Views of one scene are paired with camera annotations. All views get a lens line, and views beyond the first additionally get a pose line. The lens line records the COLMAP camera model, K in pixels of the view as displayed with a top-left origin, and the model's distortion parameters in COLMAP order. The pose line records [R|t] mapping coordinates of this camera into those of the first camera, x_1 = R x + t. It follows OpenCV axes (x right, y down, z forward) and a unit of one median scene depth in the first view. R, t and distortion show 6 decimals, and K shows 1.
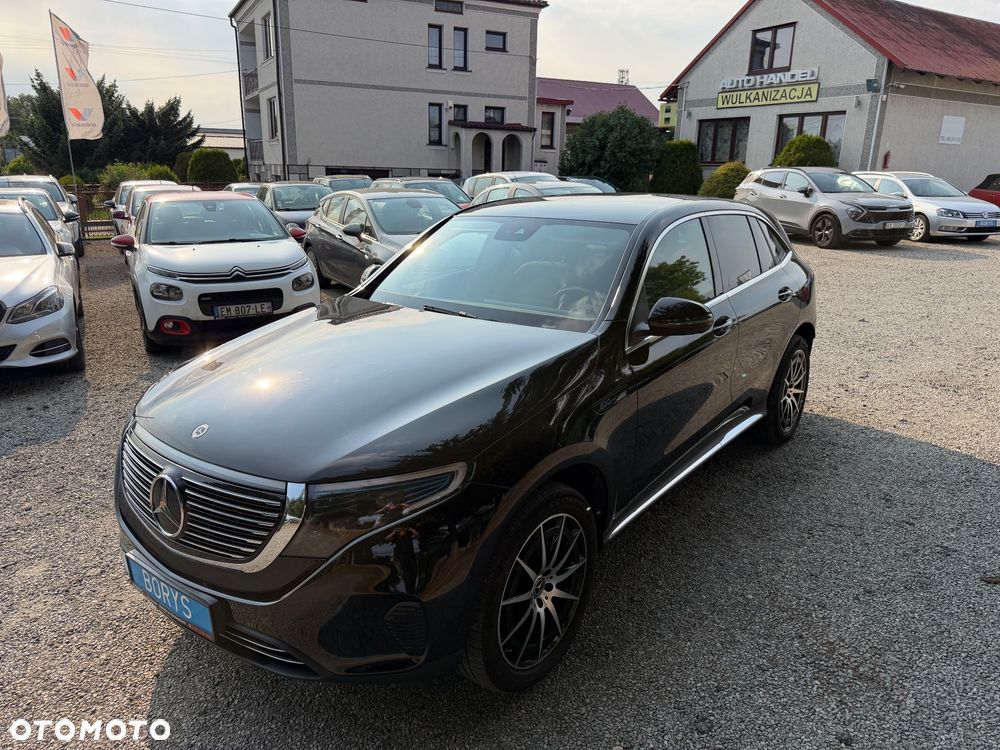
lens RADIAL K [[710.1, 0, 522.6], [0, 710.1, 378.5], [0, 0, 1]] dist [0.018229, -0.023931]
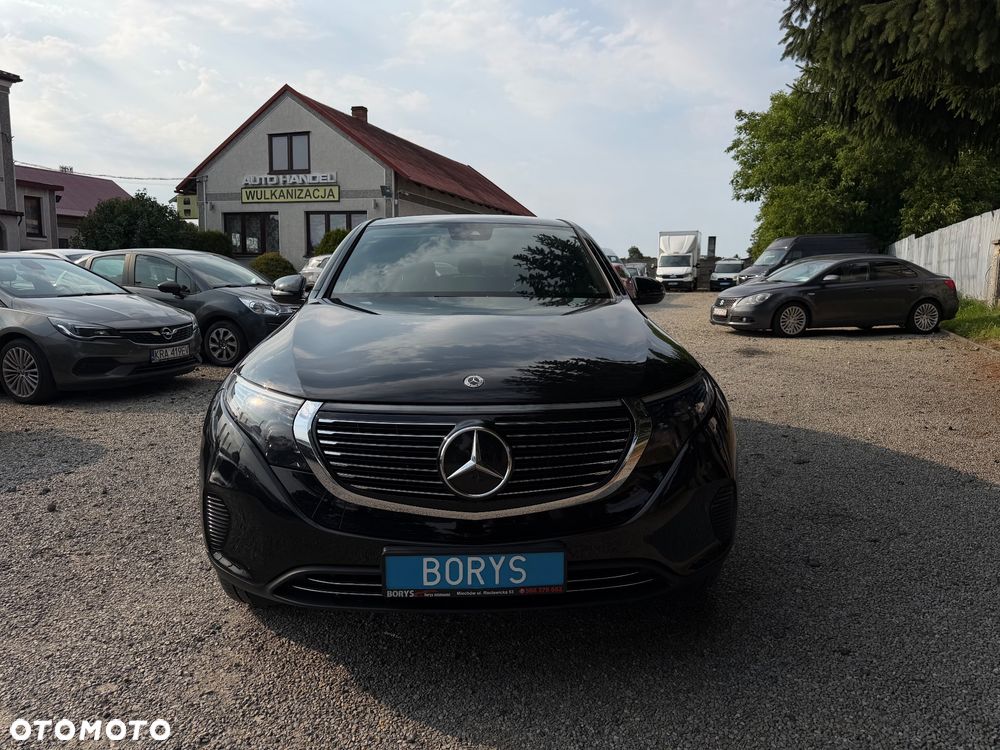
lens RADIAL K [[710.1, 0, 497.6], [0, 710.1, 375.7], [0, 0, 1]] dist [0.018229, -0.023931]
pose [[0.773274, -0.086198, 0.628185, -0.115509], [0.178239, 0.980318, -0.084890, 0.018588], [-0.608504, 0.177611, 0.773419, 0.029212]]
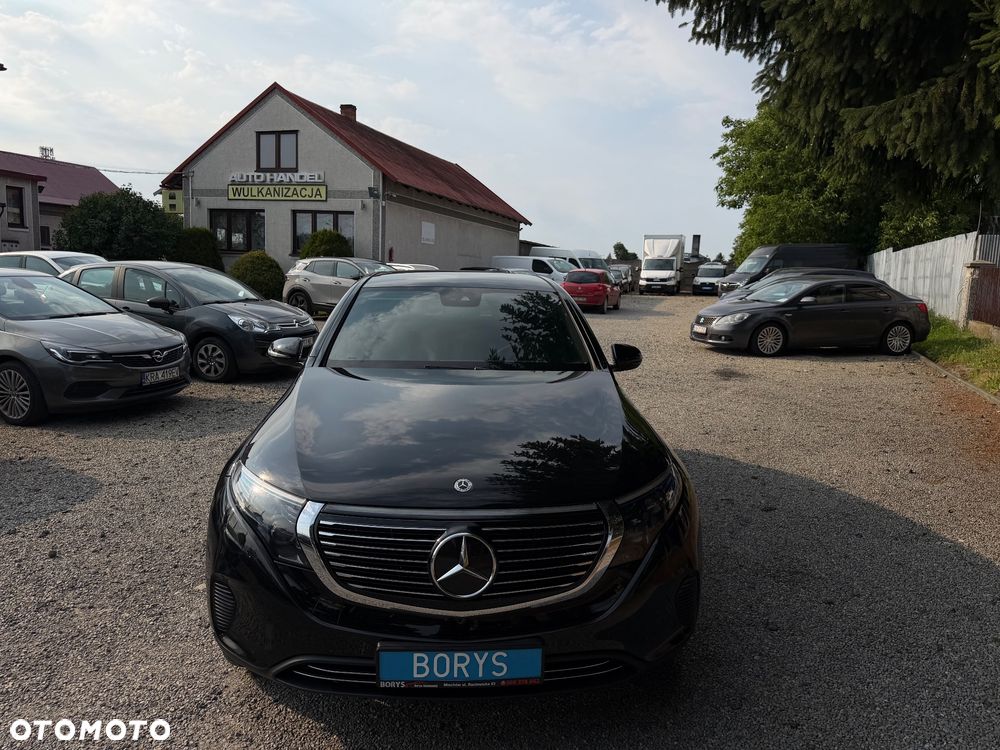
lens RADIAL K [[710.1, 0, 498.3], [0, 710.1, 375.9], [0, 0, 1]] dist [0.018229, -0.023931]
pose [[0.758976, -0.076912, 0.646560, -0.121233], [0.157319, 0.985240, -0.067471, 0.000232], [-0.631828, 0.152925, 0.759873, 0.018599]]
